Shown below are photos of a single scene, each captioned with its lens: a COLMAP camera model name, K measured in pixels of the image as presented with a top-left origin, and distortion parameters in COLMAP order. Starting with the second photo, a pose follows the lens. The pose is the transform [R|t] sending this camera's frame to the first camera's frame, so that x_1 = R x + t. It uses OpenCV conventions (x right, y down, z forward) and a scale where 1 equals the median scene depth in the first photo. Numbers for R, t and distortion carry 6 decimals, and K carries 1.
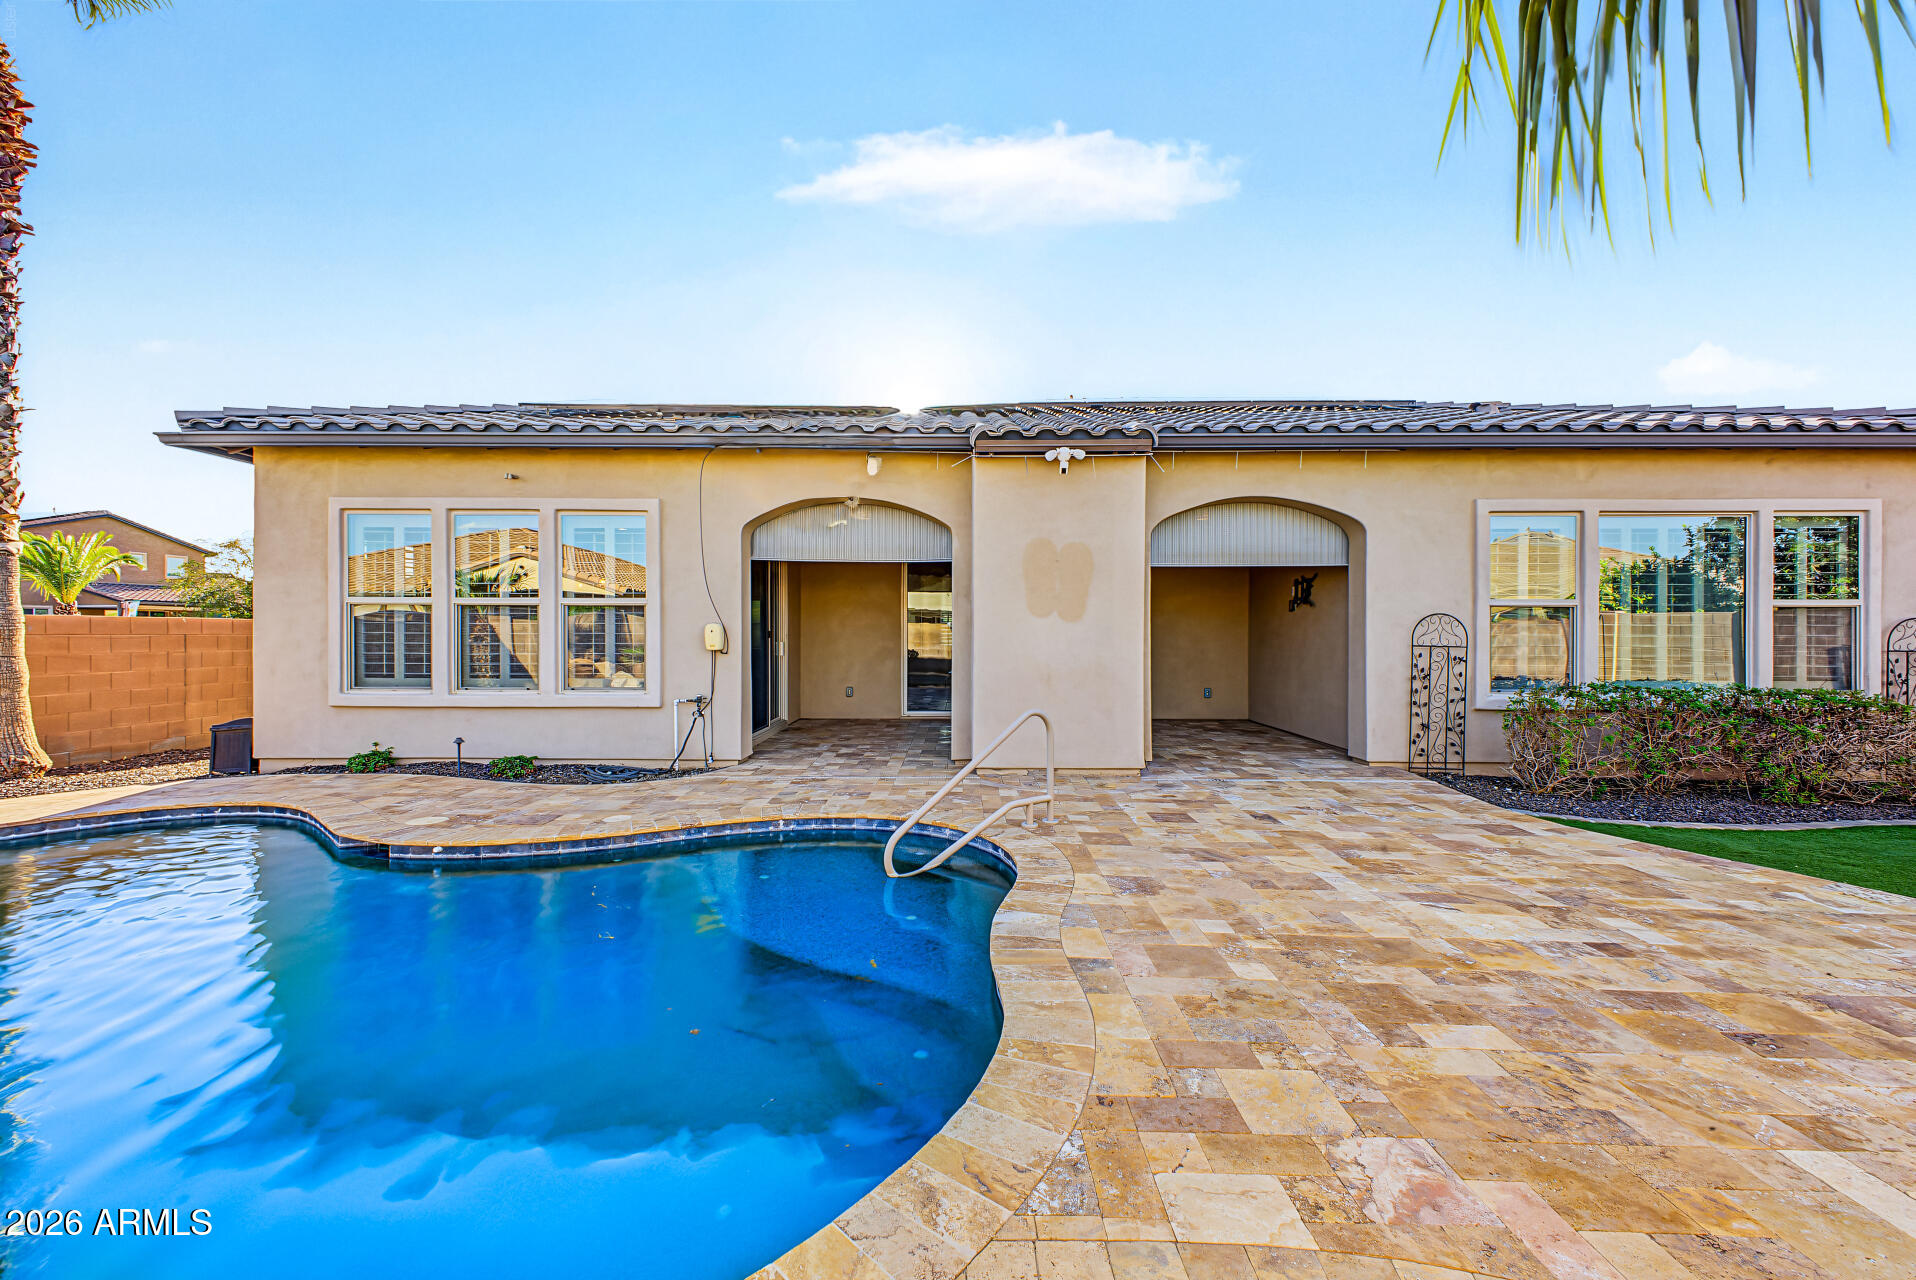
lens RADIAL K [[757.8, 0, 963.1], [0, 757.8, 633.3], [0, 0, 1]] dist [0.011127, -0.001799]
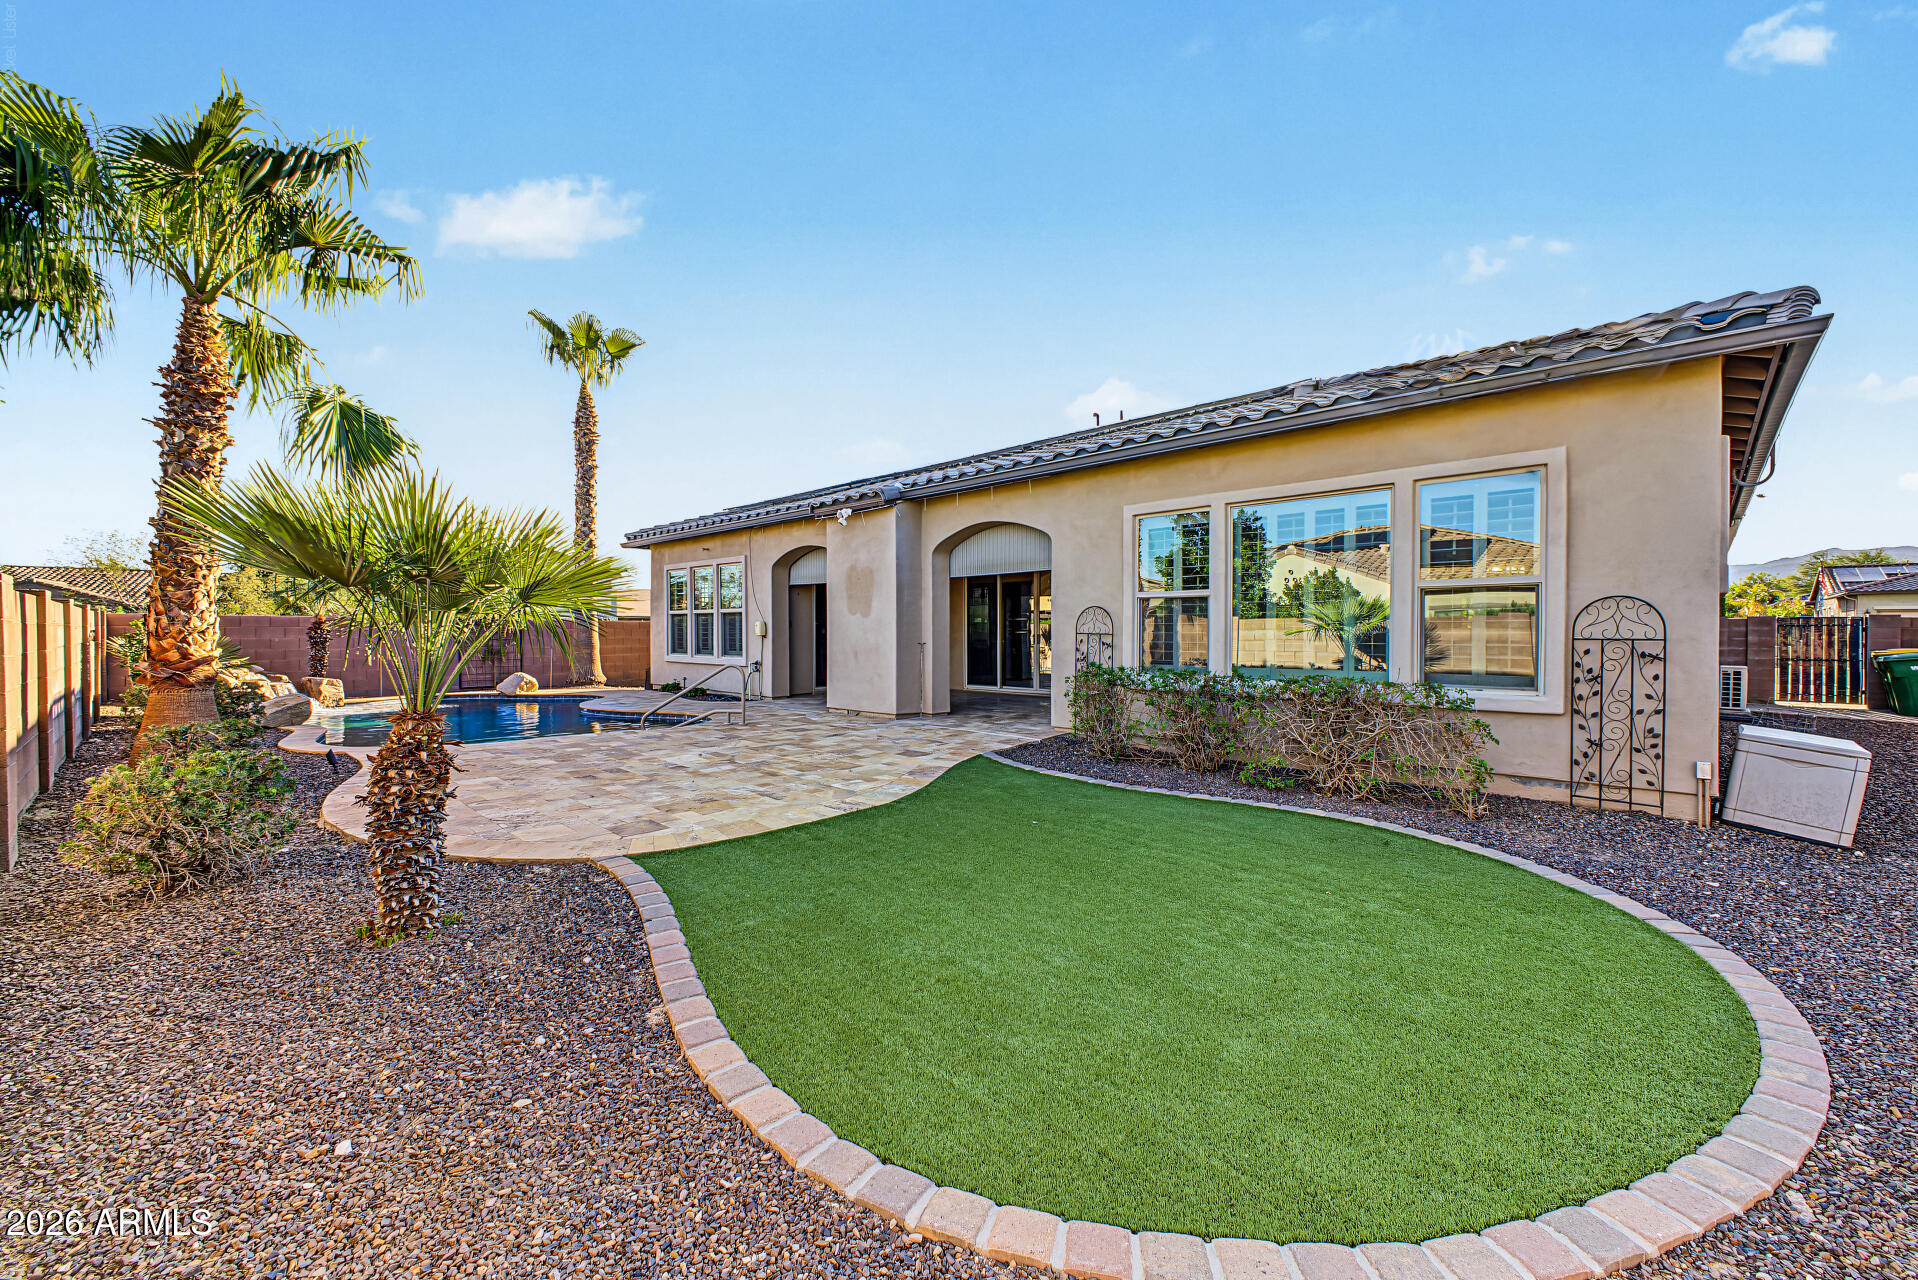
lens RADIAL K [[758.6, 0, 991.8], [0, 758.6, 635.4], [0, 0, 1]] dist [0.011127, -0.001799]
pose [[0.741222, 0.000515, -0.671259, 1.299891], [0.002716, 0.999989, 0.003767, 0.014984], [0.671254, -0.004616, 0.741213, 0.018251]]
